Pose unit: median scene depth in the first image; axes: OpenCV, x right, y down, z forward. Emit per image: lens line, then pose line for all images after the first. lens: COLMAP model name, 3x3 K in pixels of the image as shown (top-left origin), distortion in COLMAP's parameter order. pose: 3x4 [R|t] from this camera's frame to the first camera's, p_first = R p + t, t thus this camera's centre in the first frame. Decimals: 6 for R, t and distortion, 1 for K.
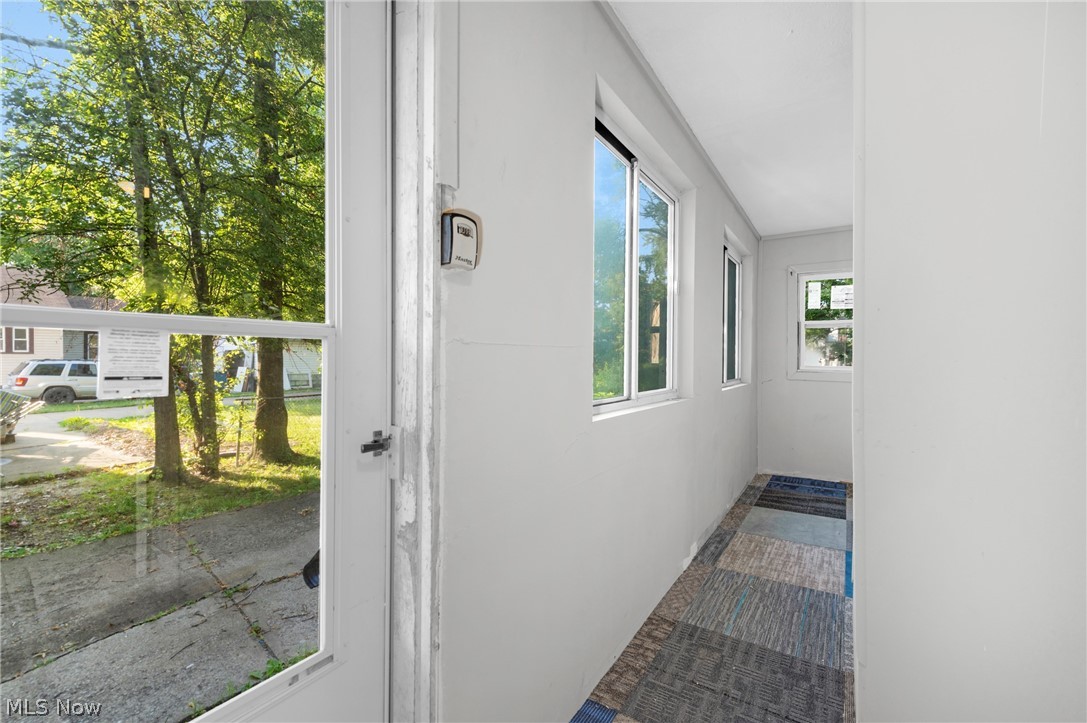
lens RADIAL K [[450.3, 0, 546.5], [0, 450.3, 360.3], [0, 0, 1]] dist [0.022392, -0.008247]
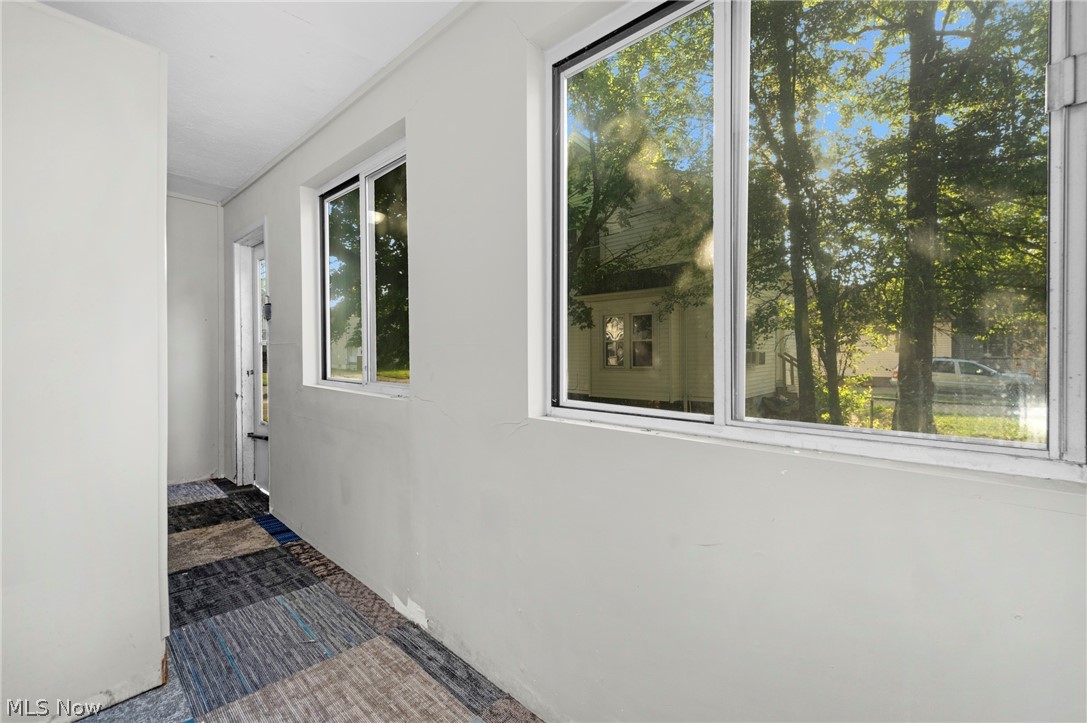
lens RADIAL K [[450.3, 0, 546.5], [0, 450.3, 360.3], [0, 0, 1]] dist [0.022392, -0.008247]
pose [[-0.161794, 0.008719, -0.986786, 1.174011], [-0.009255, 0.999904, 0.010352, 0.012830], [0.986781, 0.010808, -0.161697, 1.550586]]
